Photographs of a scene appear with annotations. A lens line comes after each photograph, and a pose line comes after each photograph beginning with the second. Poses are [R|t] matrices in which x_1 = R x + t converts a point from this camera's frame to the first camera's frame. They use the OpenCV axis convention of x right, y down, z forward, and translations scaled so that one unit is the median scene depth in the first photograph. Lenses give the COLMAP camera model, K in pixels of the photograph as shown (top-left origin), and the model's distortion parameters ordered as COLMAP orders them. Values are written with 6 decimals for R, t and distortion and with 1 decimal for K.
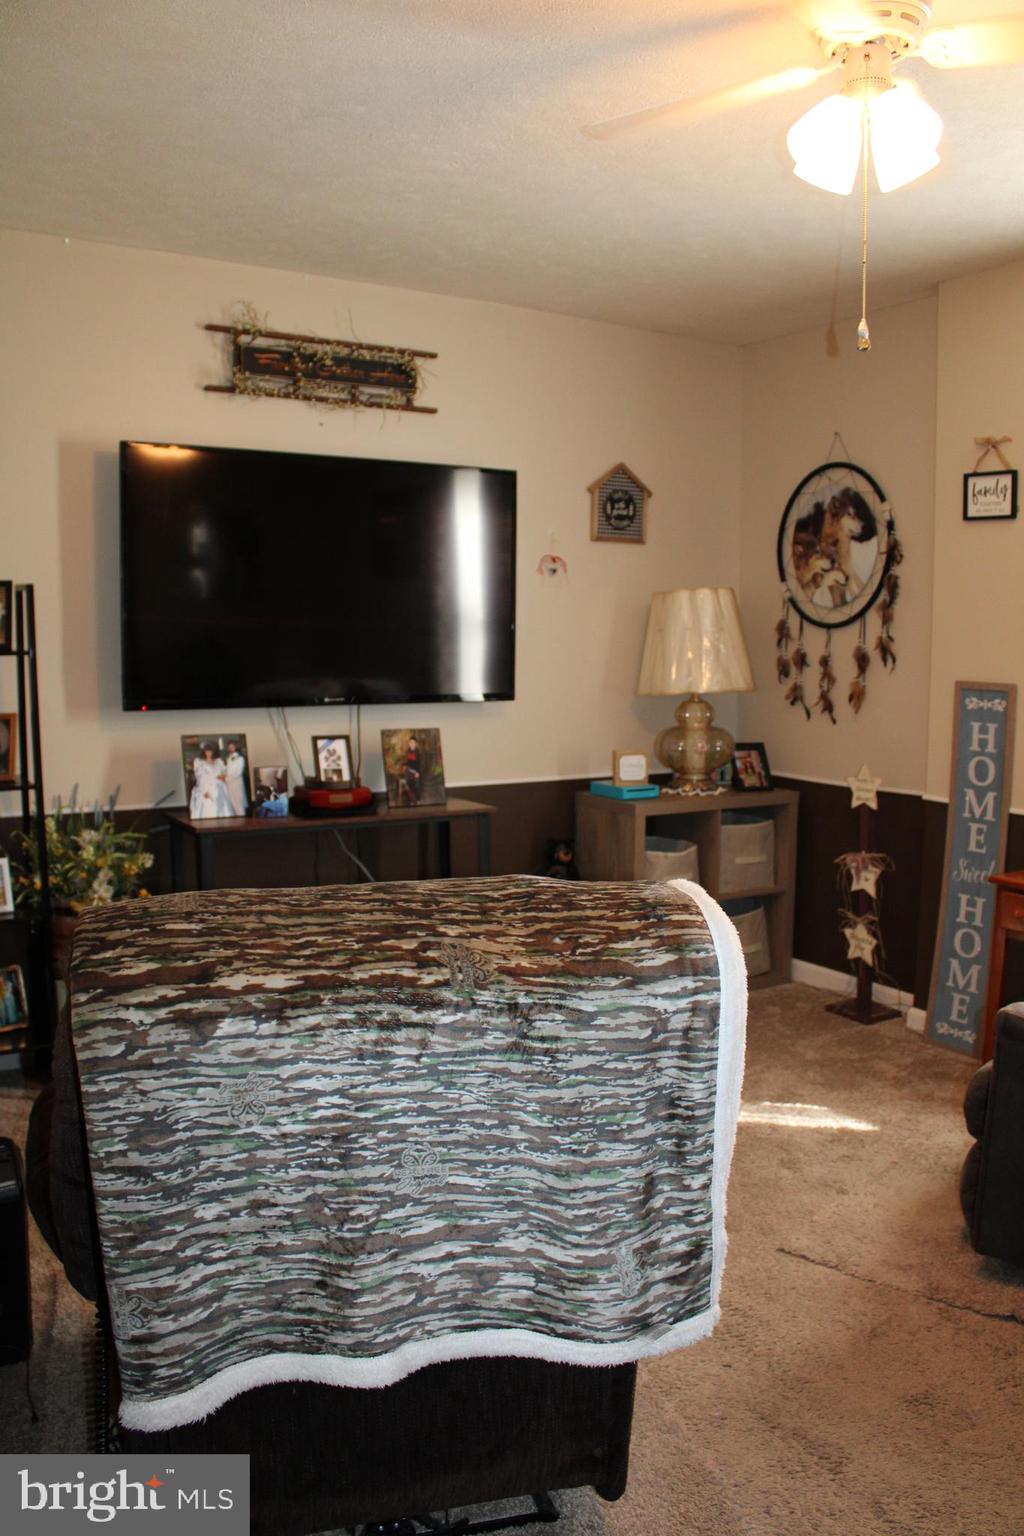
lens RADIAL K [[1270.0, 0, 512.2], [0, 1270.0, 774.4], [0, 0, 1]] dist [-0.169010, 0.140729]
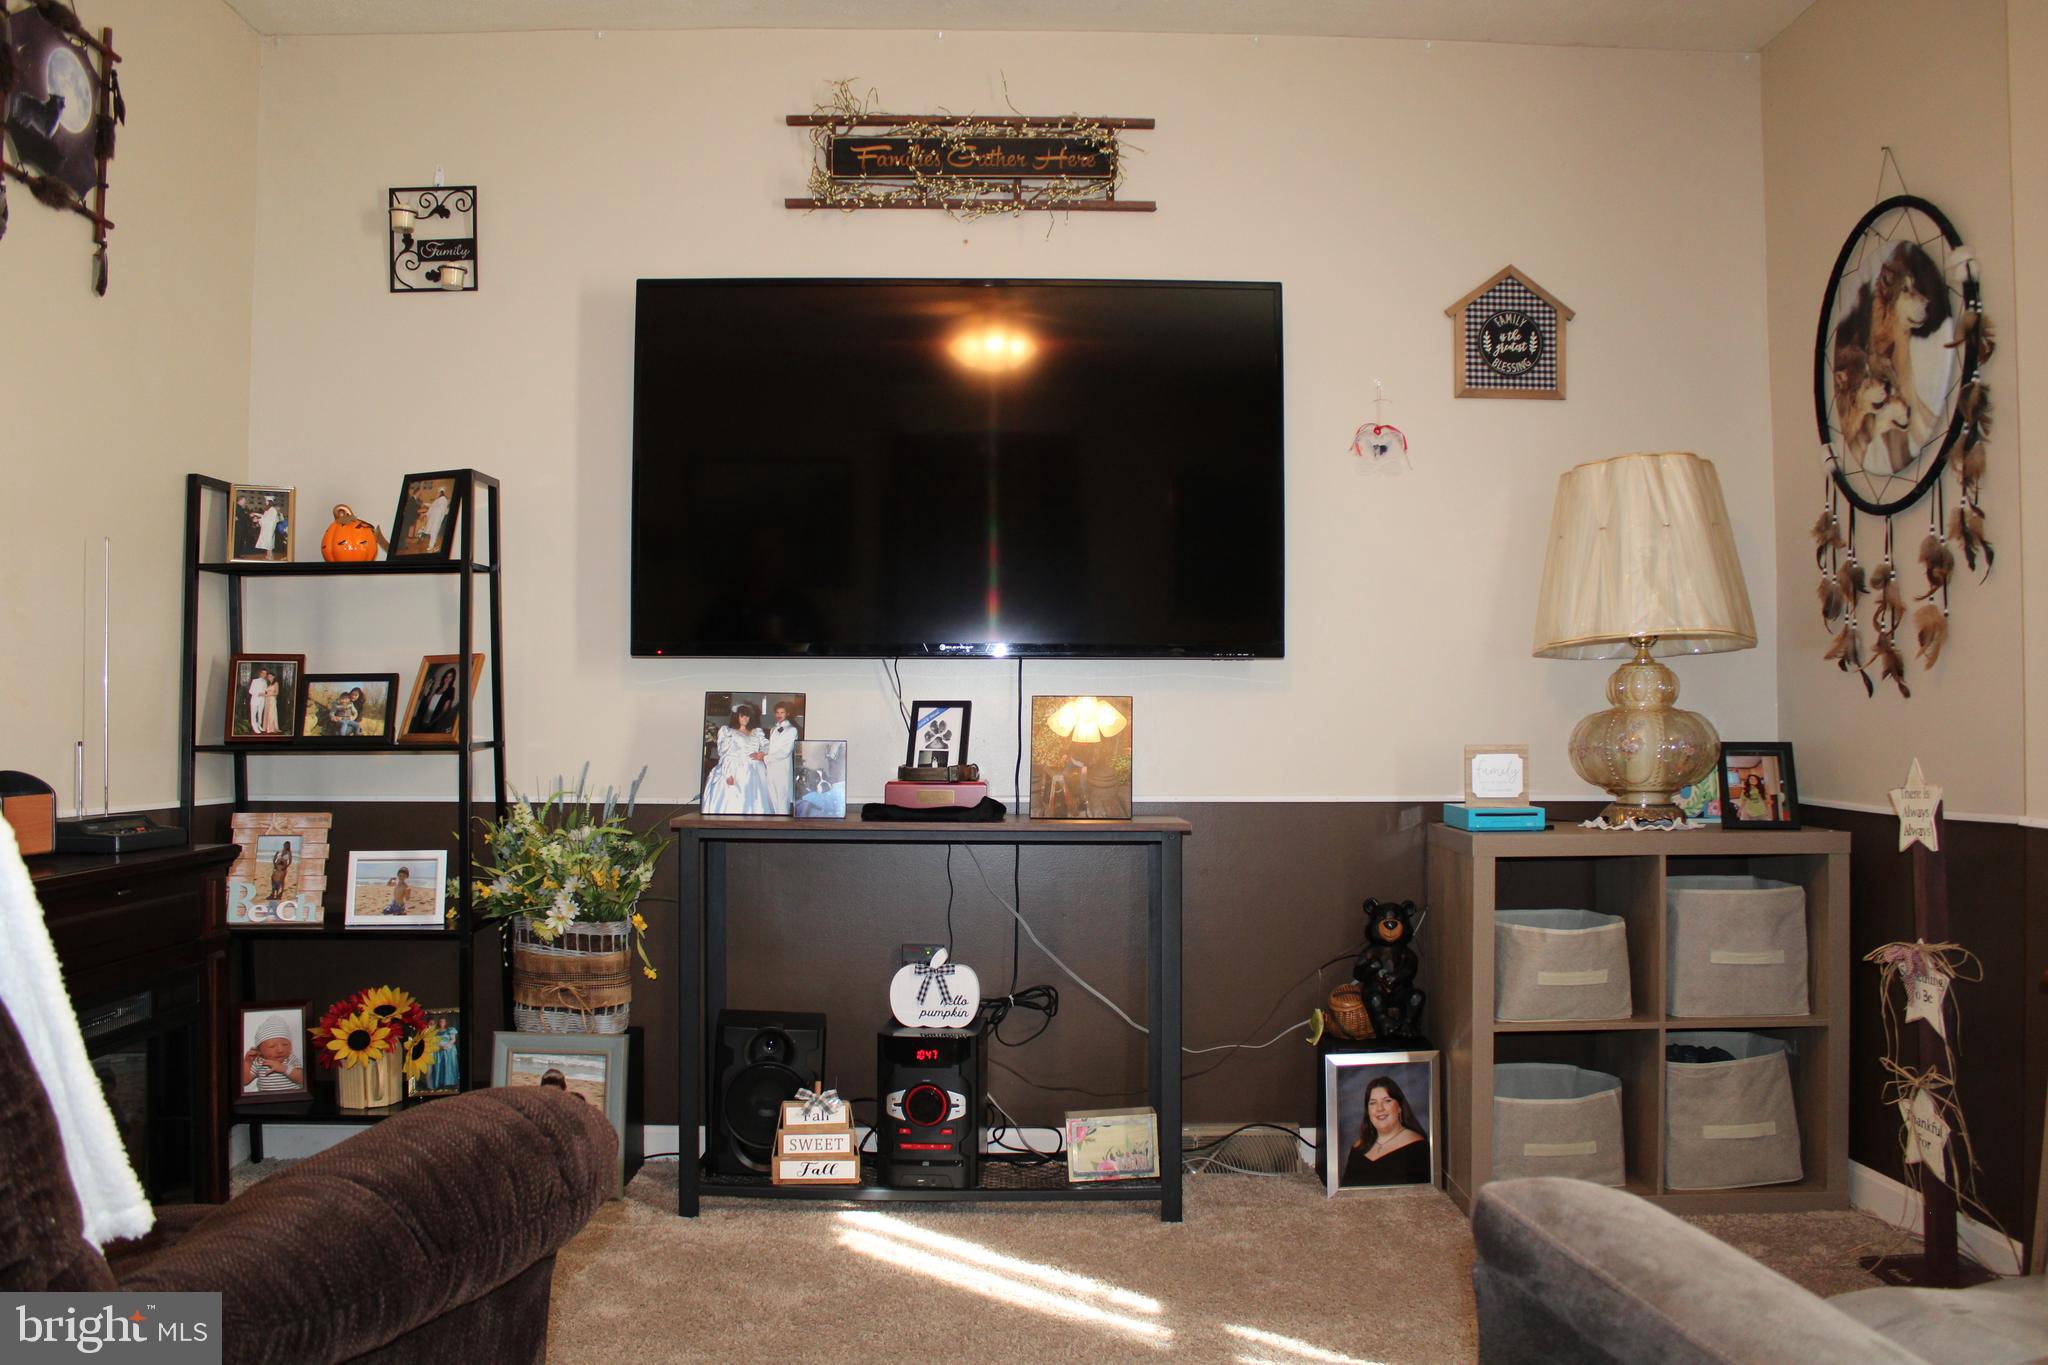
lens RADIAL K [[1693.4, 0, 951.0], [0, 1693.4, 663.1], [0, 0, 1]] dist [-0.169010, 0.140729]
pose [[0.855936, -0.020182, -0.516688, 0.281924], [-0.053013, 0.990548, -0.126511, 0.053997], [0.514358, 0.135676, 0.846775, 0.251001]]
